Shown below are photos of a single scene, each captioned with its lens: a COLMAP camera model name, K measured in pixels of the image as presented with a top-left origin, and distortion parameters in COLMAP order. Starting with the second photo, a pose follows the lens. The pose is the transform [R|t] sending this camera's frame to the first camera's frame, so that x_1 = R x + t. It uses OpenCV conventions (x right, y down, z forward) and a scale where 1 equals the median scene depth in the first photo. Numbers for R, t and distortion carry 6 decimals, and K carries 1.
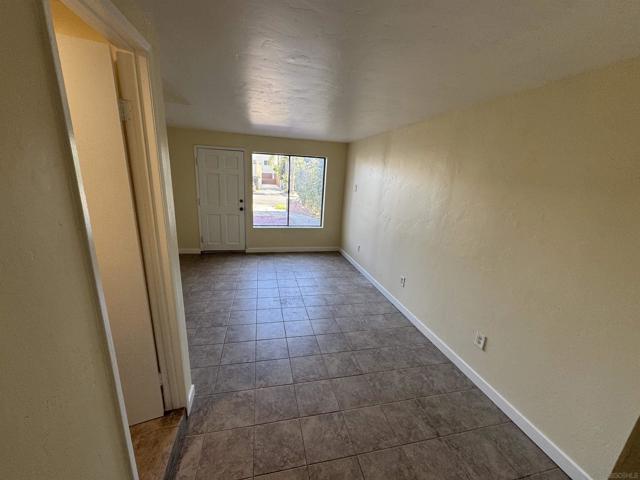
lens RADIAL K [[254.9, 0, 318.6], [0, 254.9, 241.6], [0, 0, 1]] dist [0.001191, 0.000142]
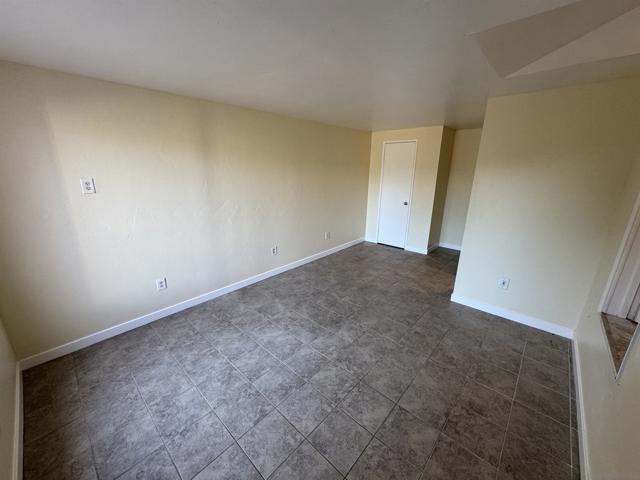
lens RADIAL K [[254.9, 0, 319.3], [0, 254.9, 241.0], [0, 0, 1]] dist [0.001191, 0.000142]
pose [[-0.568180, -0.278086, 0.774493, -0.617411], [0.180537, 0.876116, 0.447020, -0.335615], [-0.802856, 0.393812, -0.447587, 1.196266]]
